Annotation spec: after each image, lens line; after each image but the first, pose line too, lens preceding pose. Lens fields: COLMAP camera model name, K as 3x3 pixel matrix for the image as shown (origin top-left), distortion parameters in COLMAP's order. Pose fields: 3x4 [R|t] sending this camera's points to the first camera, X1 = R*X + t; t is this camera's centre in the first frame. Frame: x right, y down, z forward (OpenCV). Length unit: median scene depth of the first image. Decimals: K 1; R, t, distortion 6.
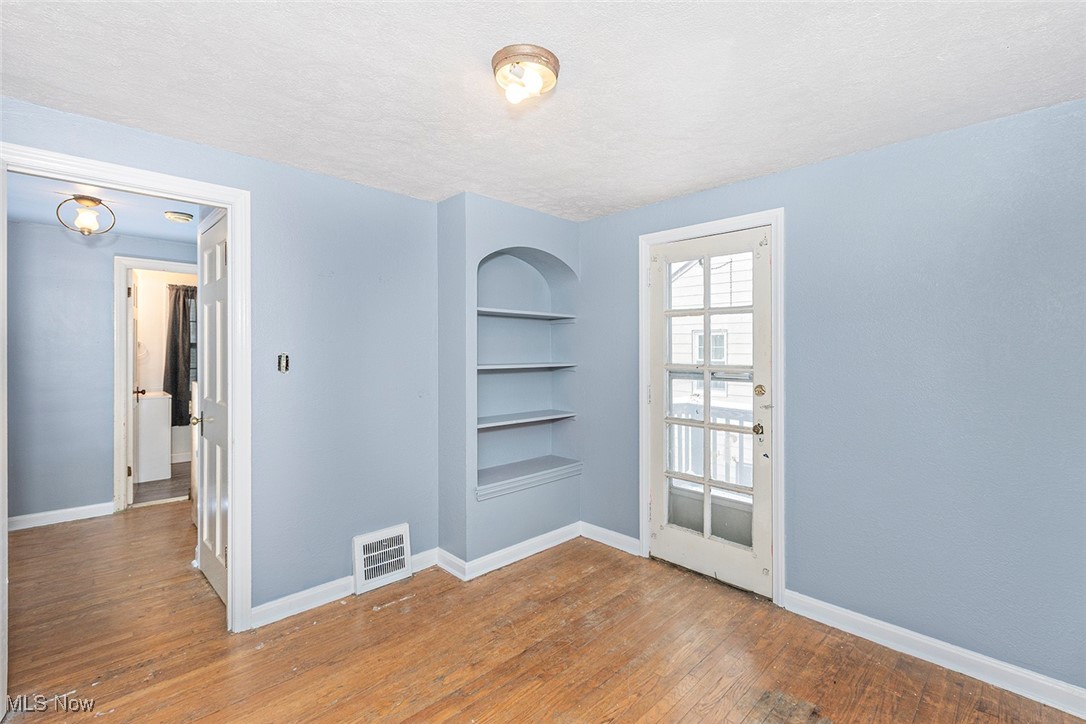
lens RADIAL K [[485.5, 0, 573.6], [0, 485.5, 356.7], [0, 0, 1]] dist [-0.000549, -0.000164]
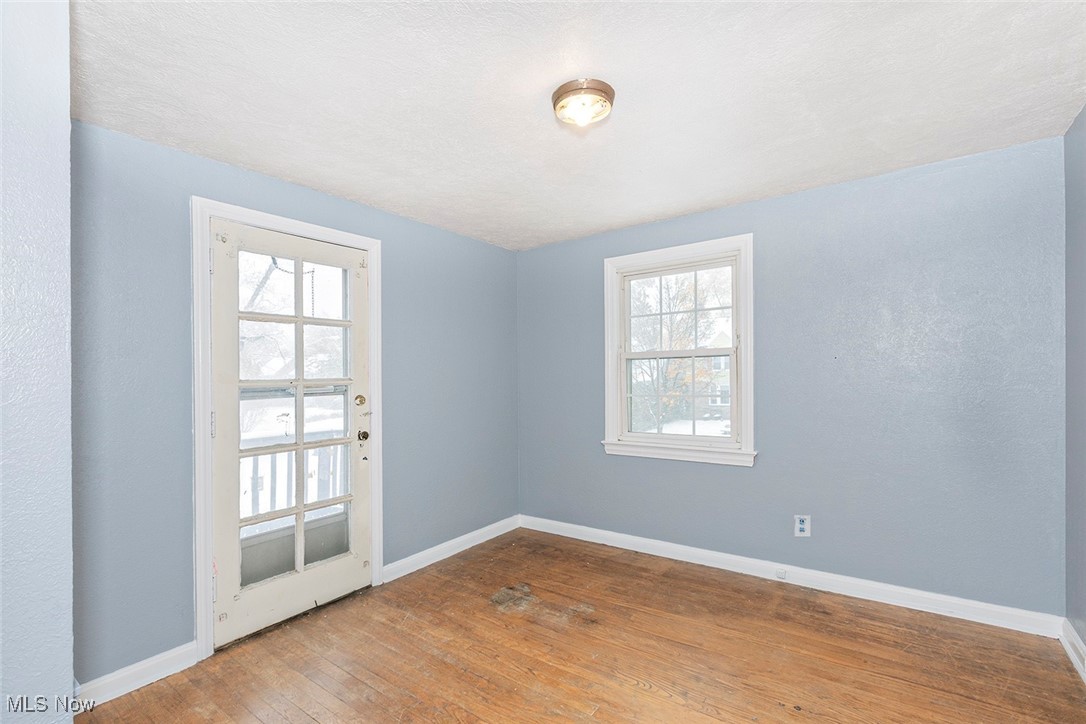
lens RADIAL K [[506.1, 0, 543.0], [0, 506.1, 362.0], [0, 0, 1]] dist [0.001188, -0.000172]
pose [[-0.155724, 0.000285, 0.987801, -0.755743], [0.010307, 0.999946, 0.001337, -0.012502], [-0.987747, 0.010390, -0.155718, 0.730893]]
